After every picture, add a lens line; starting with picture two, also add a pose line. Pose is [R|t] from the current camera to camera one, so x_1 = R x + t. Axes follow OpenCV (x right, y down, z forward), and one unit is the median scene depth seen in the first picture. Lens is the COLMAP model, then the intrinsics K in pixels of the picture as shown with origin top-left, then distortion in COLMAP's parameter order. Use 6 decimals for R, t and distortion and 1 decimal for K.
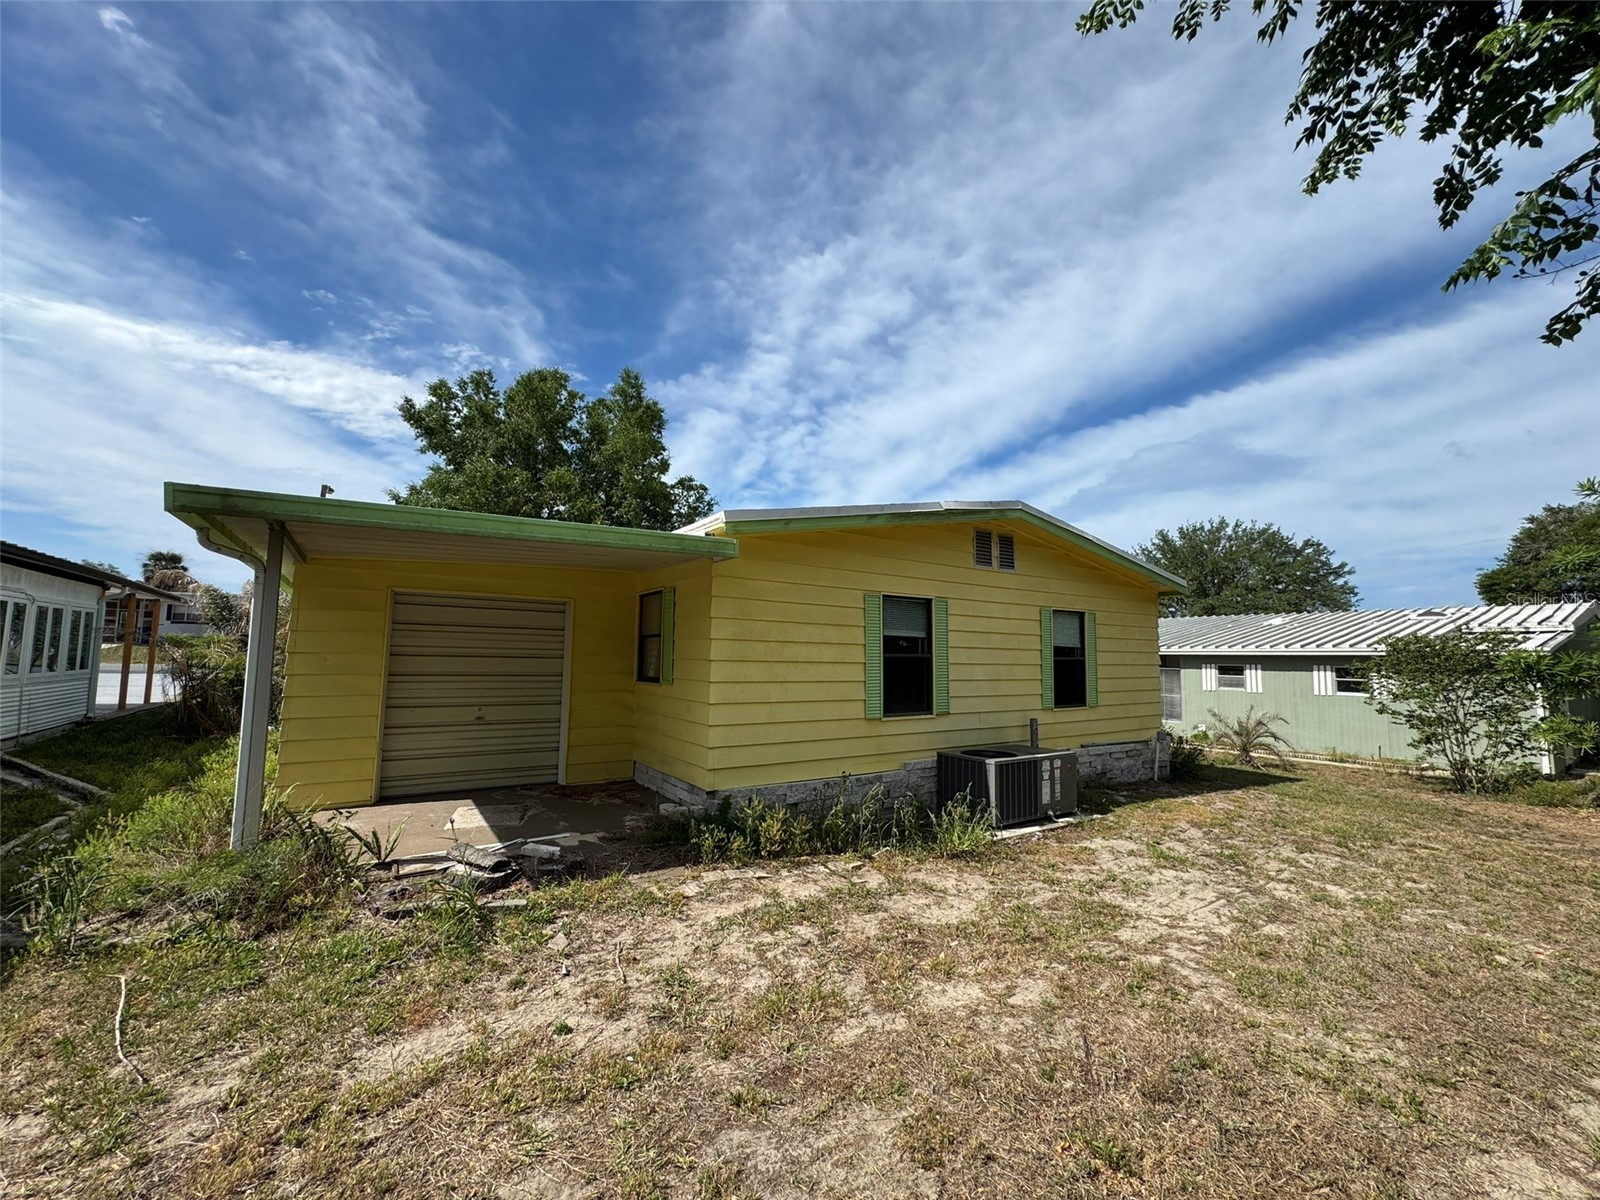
lens RADIAL K [[639.2, 0, 803.7], [0, 639.2, 609.0], [0, 0, 1]] dist [-0.002640, 0.000265]
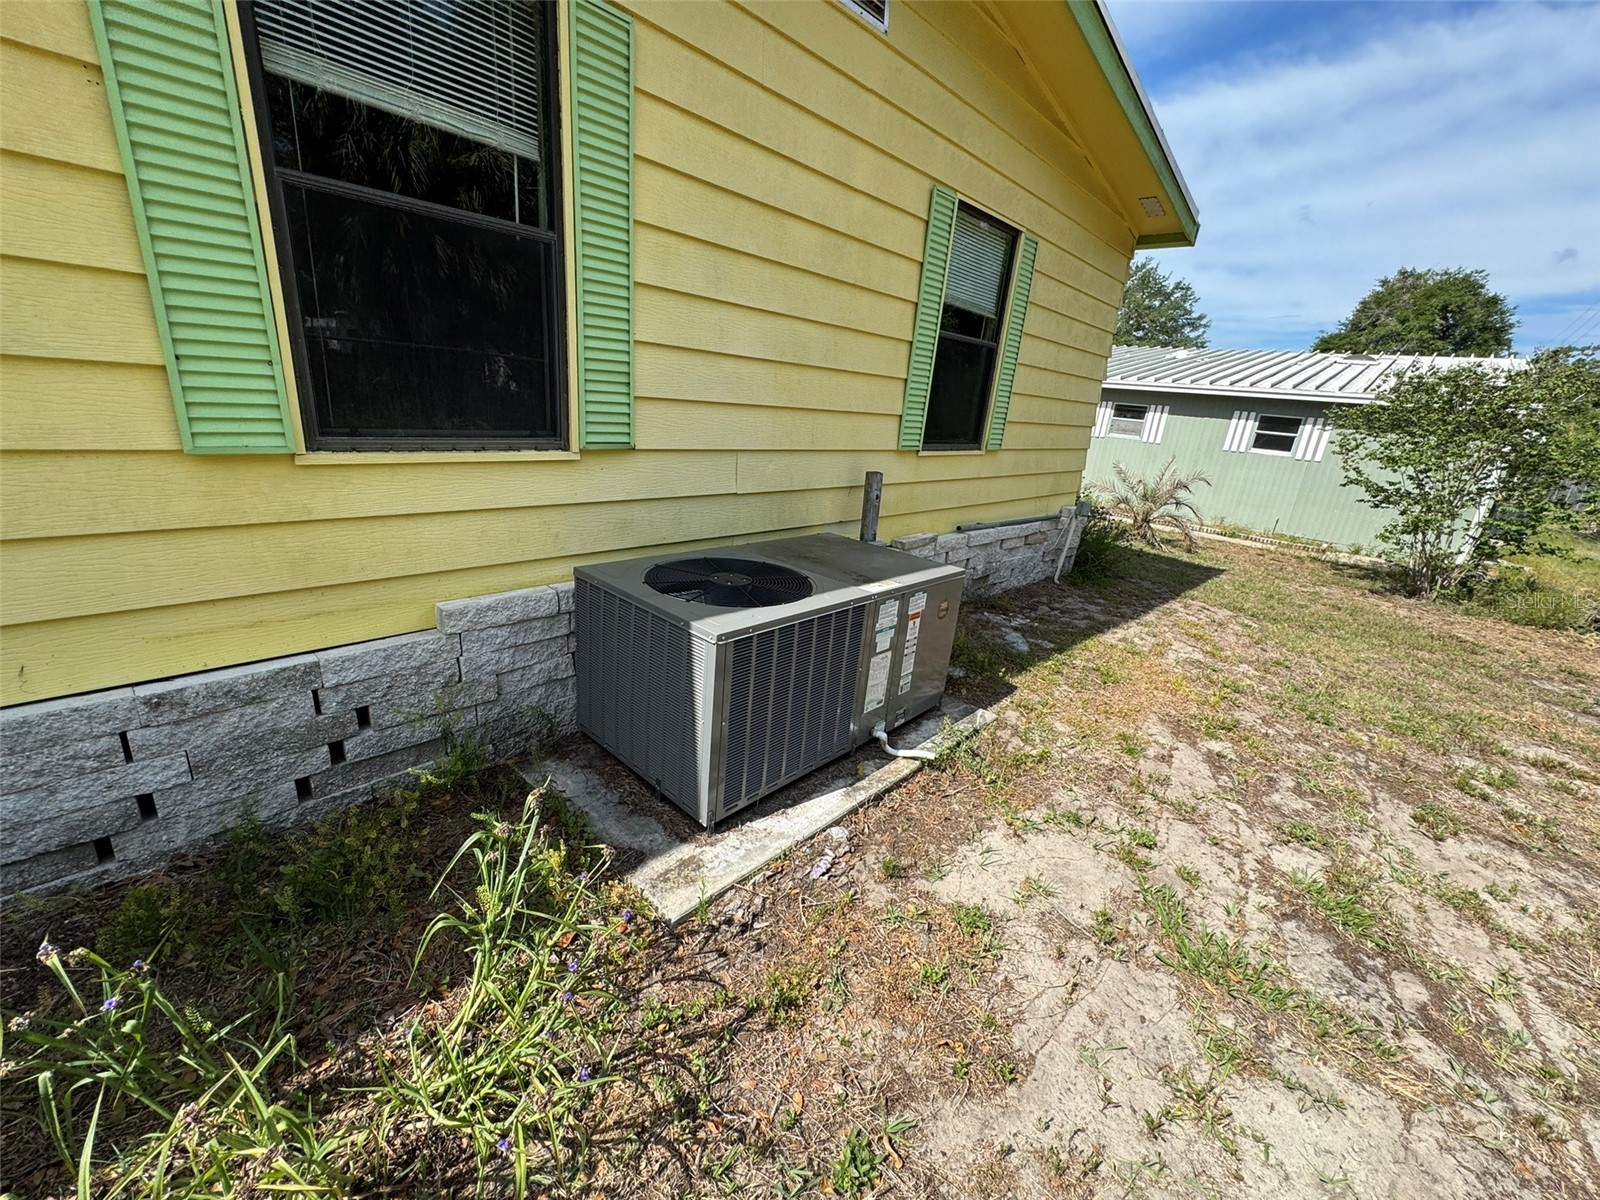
lens RADIAL K [[639.2, 0, 808.9], [0, 639.2, 604.6], [0, 0, 1]] dist [-0.002640, 0.000265]
pose [[0.970551, -0.000561, 0.240895, 0.207352], [-0.095931, 0.916384, 0.388635, 0.088038], [-0.220970, -0.400299, 0.889344, 0.574712]]
